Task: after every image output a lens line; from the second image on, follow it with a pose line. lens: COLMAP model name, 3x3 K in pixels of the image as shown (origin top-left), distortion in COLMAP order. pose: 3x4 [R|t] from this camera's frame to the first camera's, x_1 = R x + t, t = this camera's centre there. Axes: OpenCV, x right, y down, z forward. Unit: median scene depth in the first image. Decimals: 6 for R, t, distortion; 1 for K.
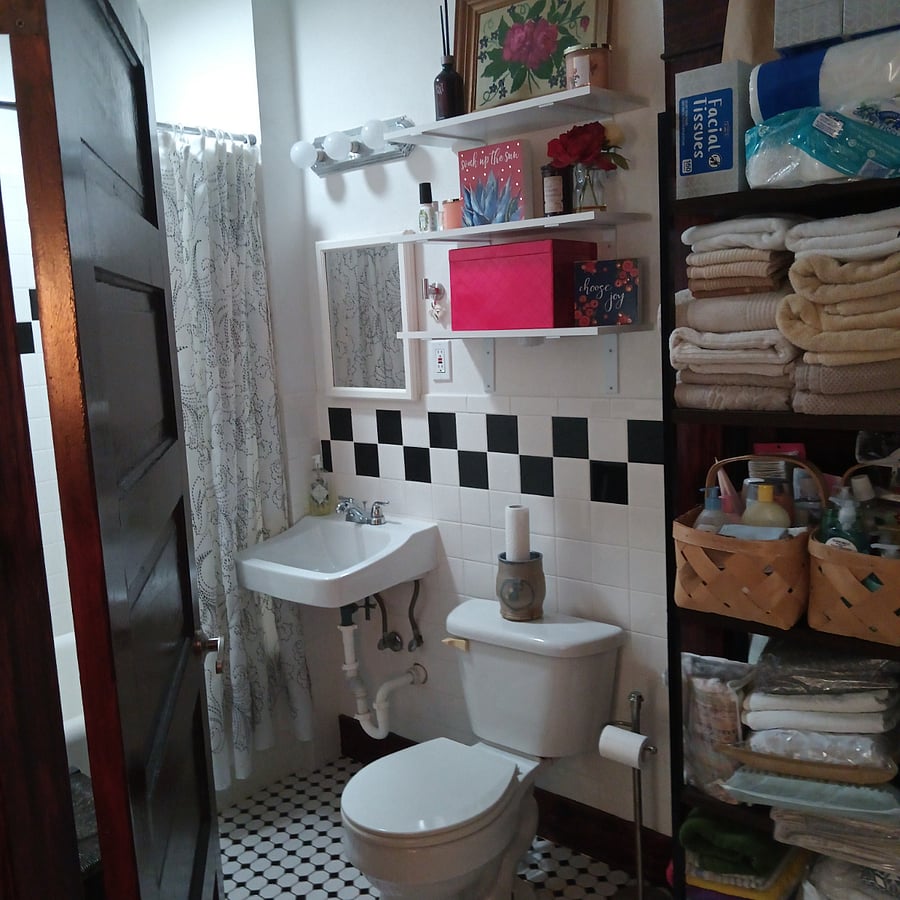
lens RADIAL K [[895.9, 0, 452.0], [0, 895.9, 443.1], [0, 0, 1]] dist [-0.008171, 0.000000]
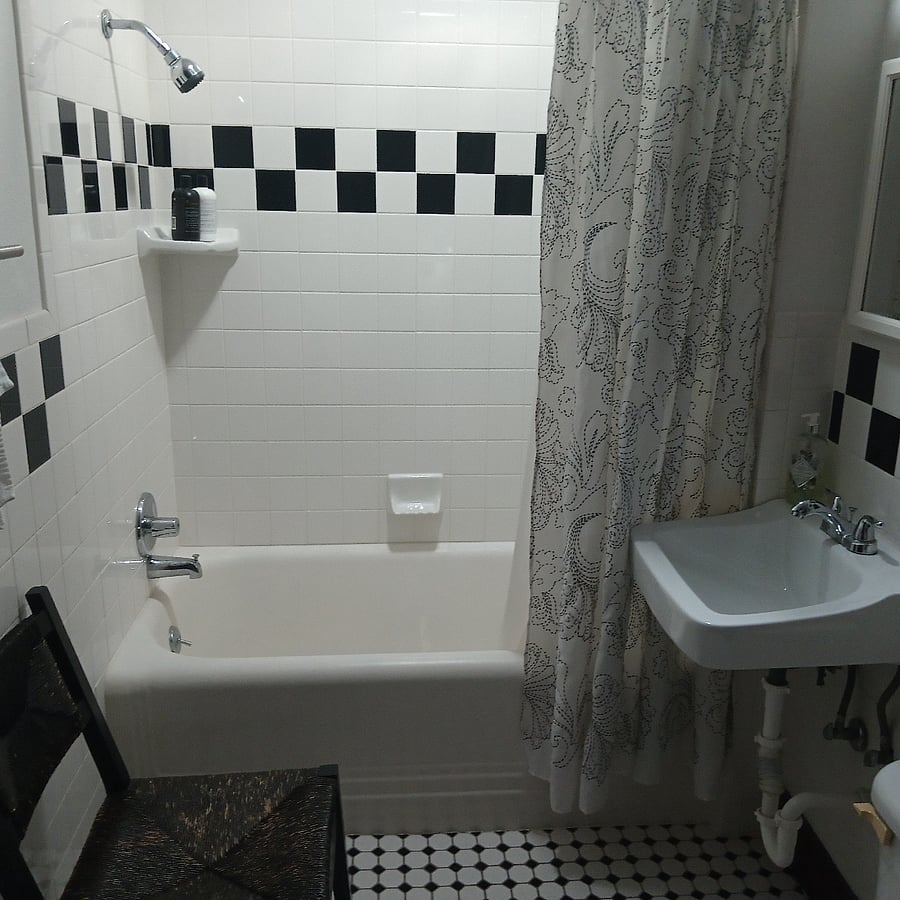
lens RADIAL K [[895.9, 0, 454.8], [0, 895.9, 448.6], [0, 0, 1]] dist [-0.008171, 0.000000]
pose [[0.692694, 0.256841, -0.673949, 0.113955], [-0.154139, 0.965572, 0.209552, -0.059350], [0.704568, -0.041274, 0.708435, 0.384715]]
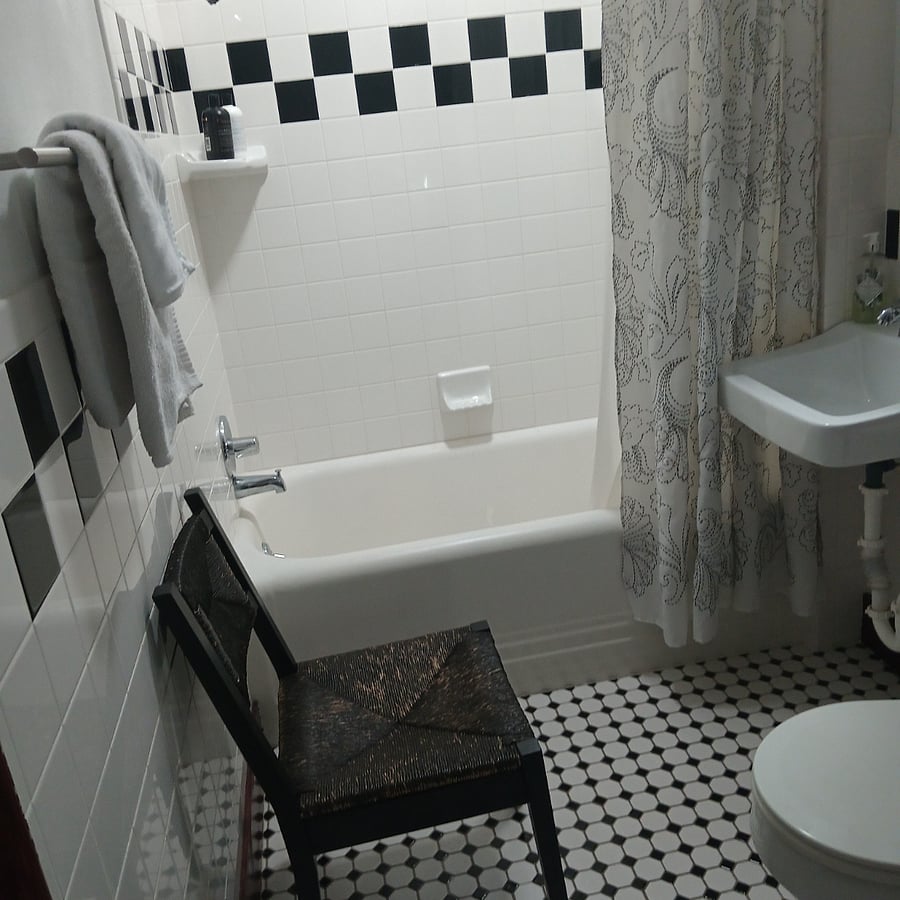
lens RADIAL K [[895.9, 0, 449.8], [0, 895.9, 445.2], [0, 0, 1]] dist [-0.008171, 0.000000]
pose [[0.756018, 0.191360, -0.625953, 0.061958], [-0.024306, 0.963858, 0.265305, -0.003145], [0.654099, -0.185361, 0.733346, 0.283886]]
